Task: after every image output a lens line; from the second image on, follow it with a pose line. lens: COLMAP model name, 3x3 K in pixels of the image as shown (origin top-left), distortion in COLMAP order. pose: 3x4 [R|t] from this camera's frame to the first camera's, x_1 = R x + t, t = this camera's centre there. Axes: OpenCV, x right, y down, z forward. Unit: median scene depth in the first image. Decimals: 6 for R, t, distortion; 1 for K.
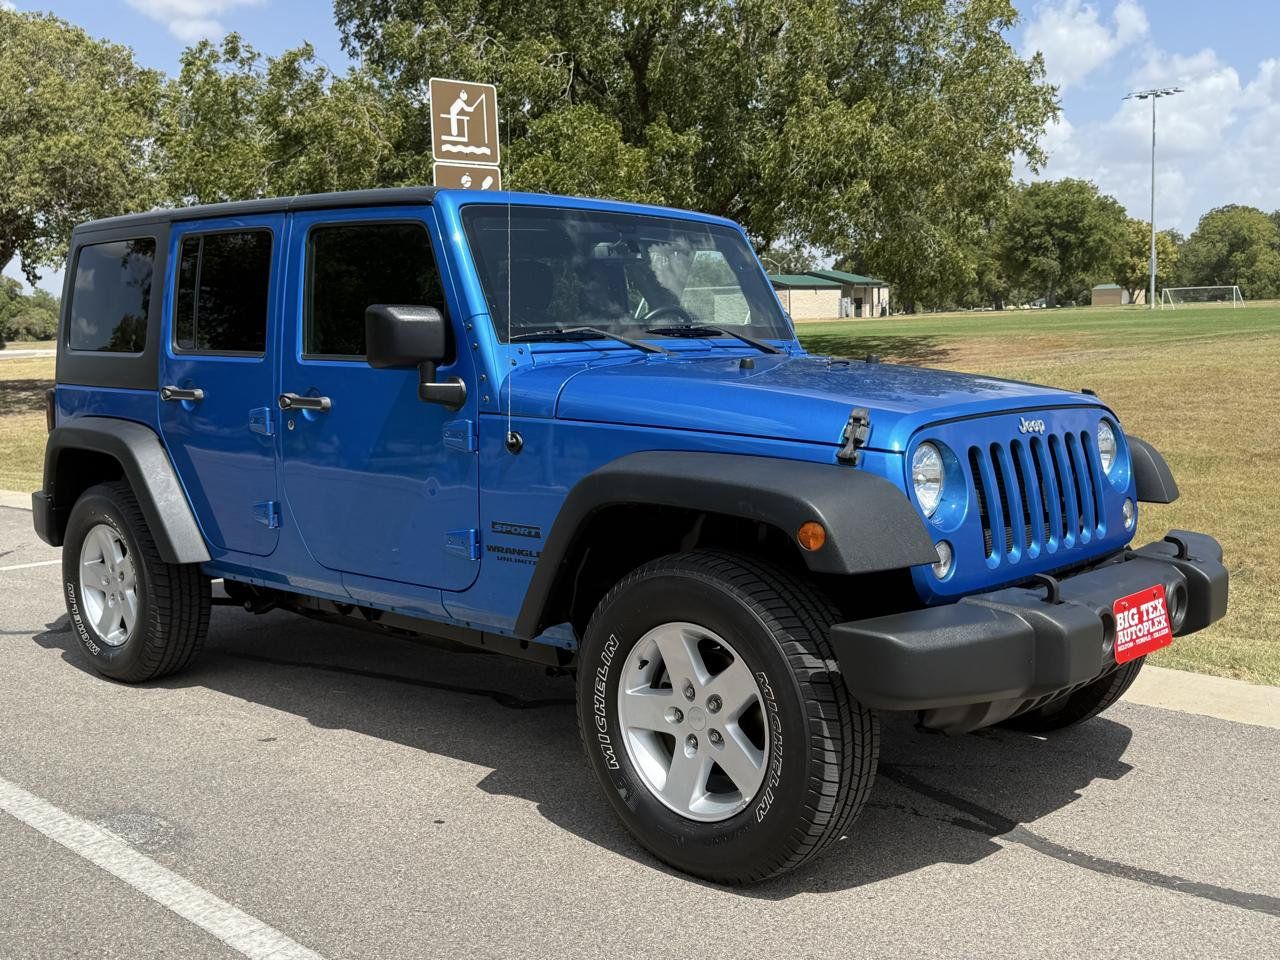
lens RADIAL K [[1308.3, 0, 635.3], [0, 1308.3, 478.2], [0, 0, 1]] dist [0.172310, -0.361831]
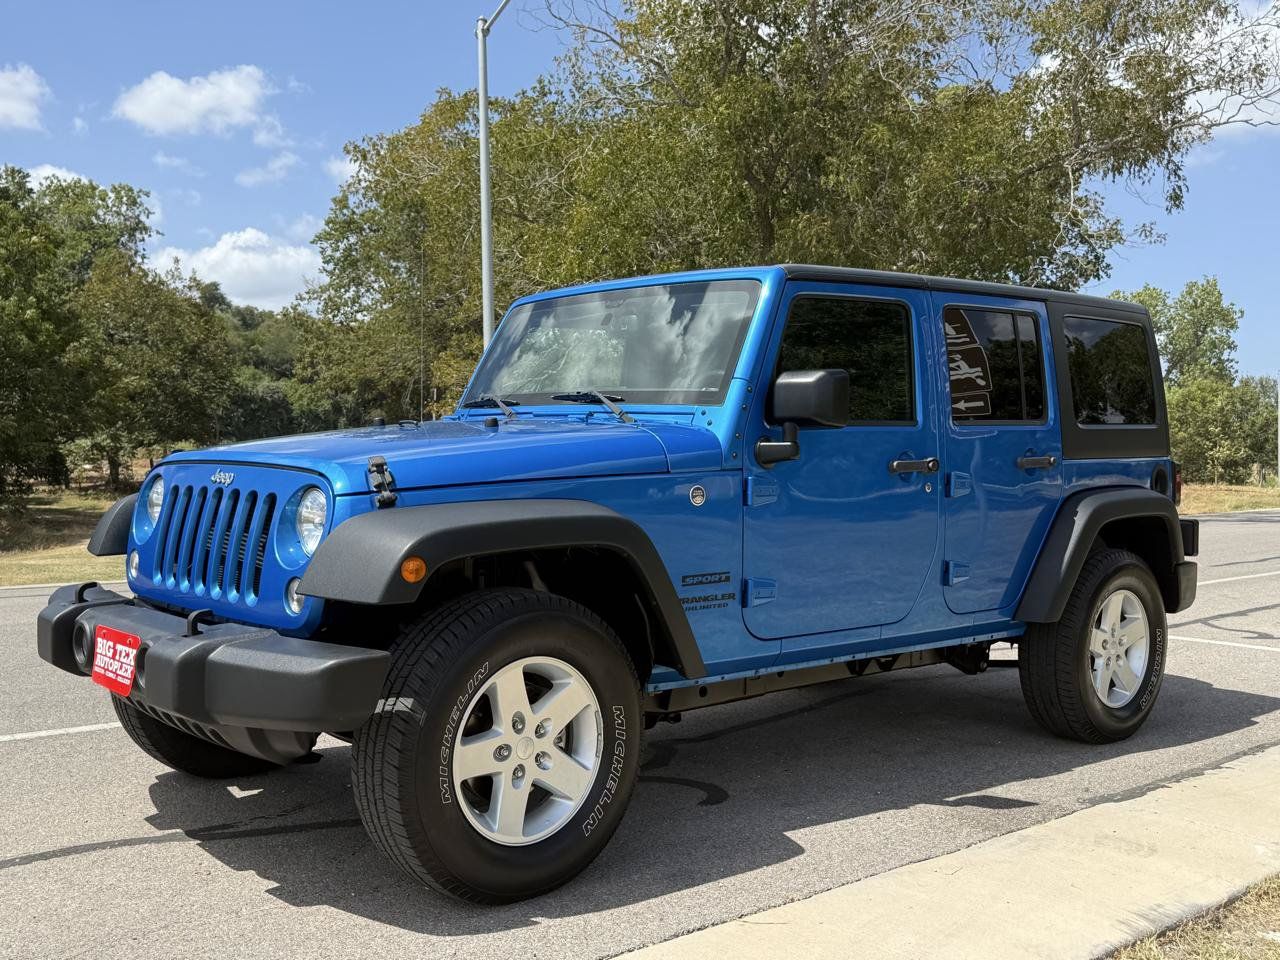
lens RADIAL K [[1308.3, 0, 635.3], [0, 1308.3, 478.2], [0, 0, 1]] dist [0.172310, -0.361831]
pose [[-0.101581, 0.039894, -0.994027, 1.169741], [-0.116579, 0.991834, 0.051720, -0.117087], [0.987973, 0.121136, -0.096101, 1.256300]]
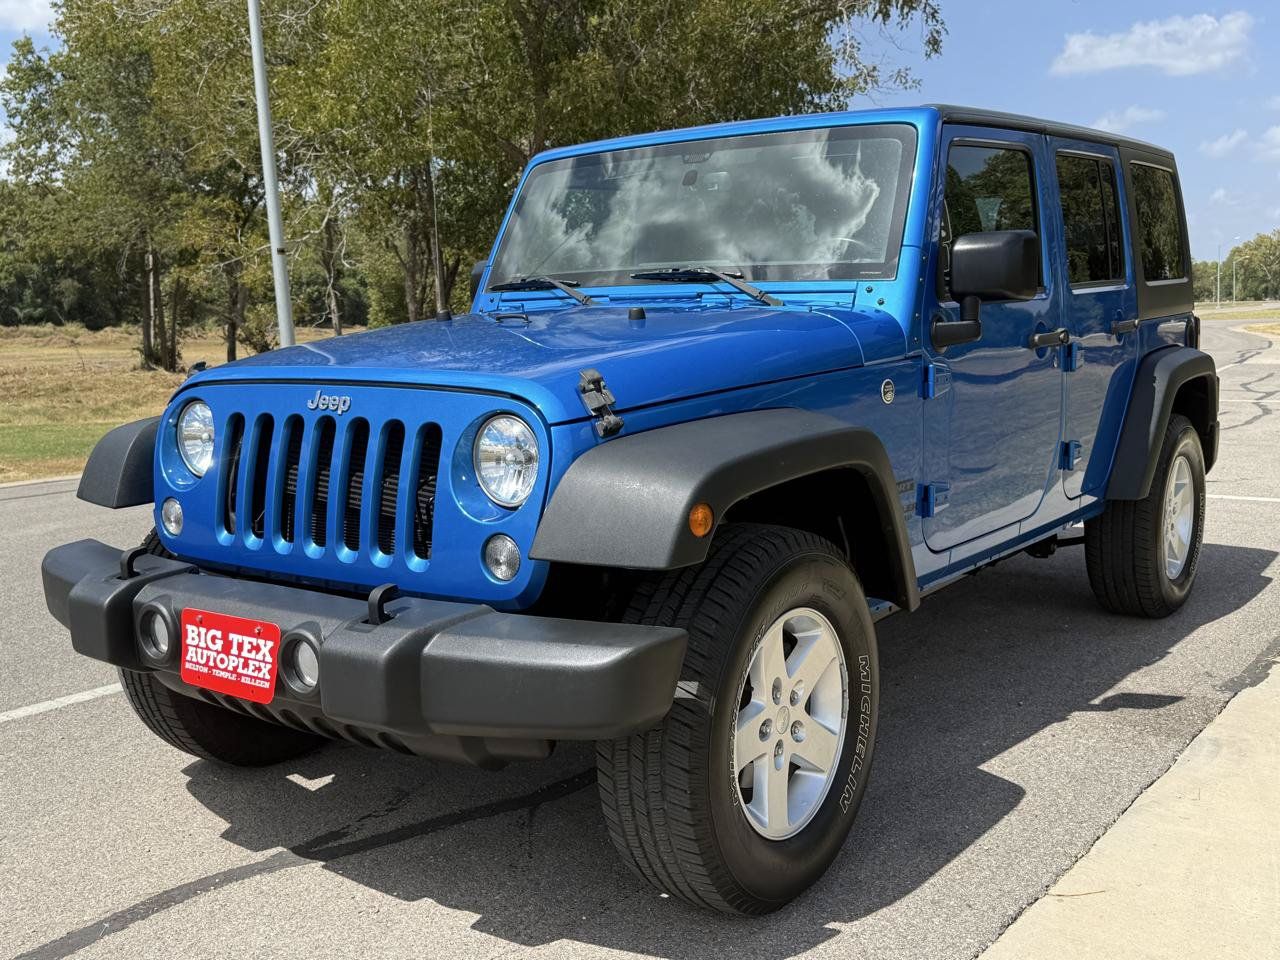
lens RADIAL K [[1308.3, 0, 635.3], [0, 1308.3, 478.2], [0, 0, 1]] dist [0.172310, -0.361831]
pose [[0.109848, 0.145565, -0.983232, 0.989446], [-0.080301, 0.987284, 0.137193, -0.105566], [0.990699, 0.063884, 0.120141, 0.956613]]
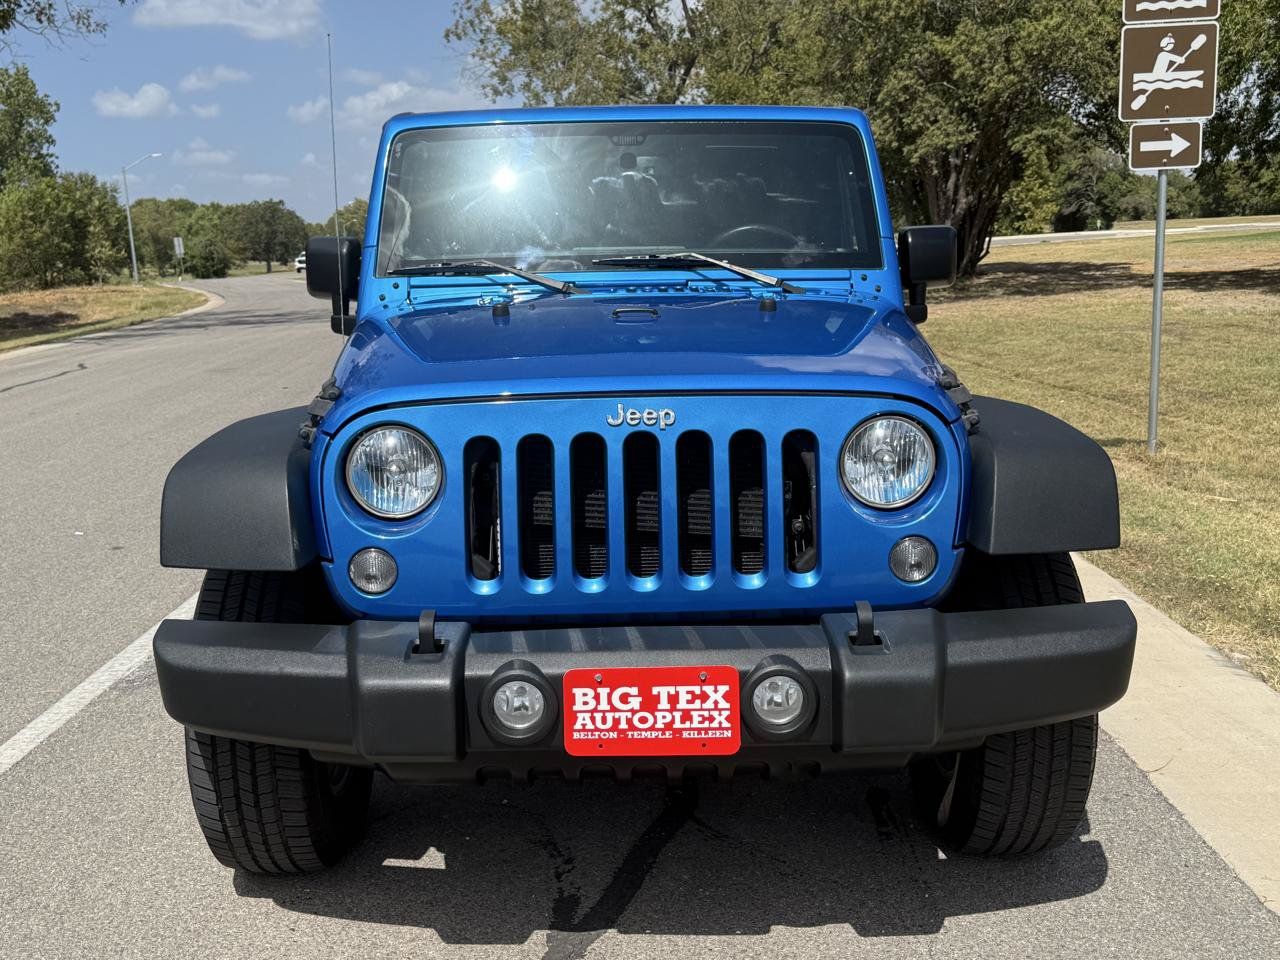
lens RADIAL K [[1308.3, 0, 635.3], [0, 1308.3, 478.2], [0, 0, 1]] dist [0.172310, -0.361831]
pose [[0.686650, 0.131977, -0.714908, 0.718550], [-0.066499, 0.990663, 0.119013, -0.080572], [0.723940, -0.034180, 0.689015, 0.433748]]
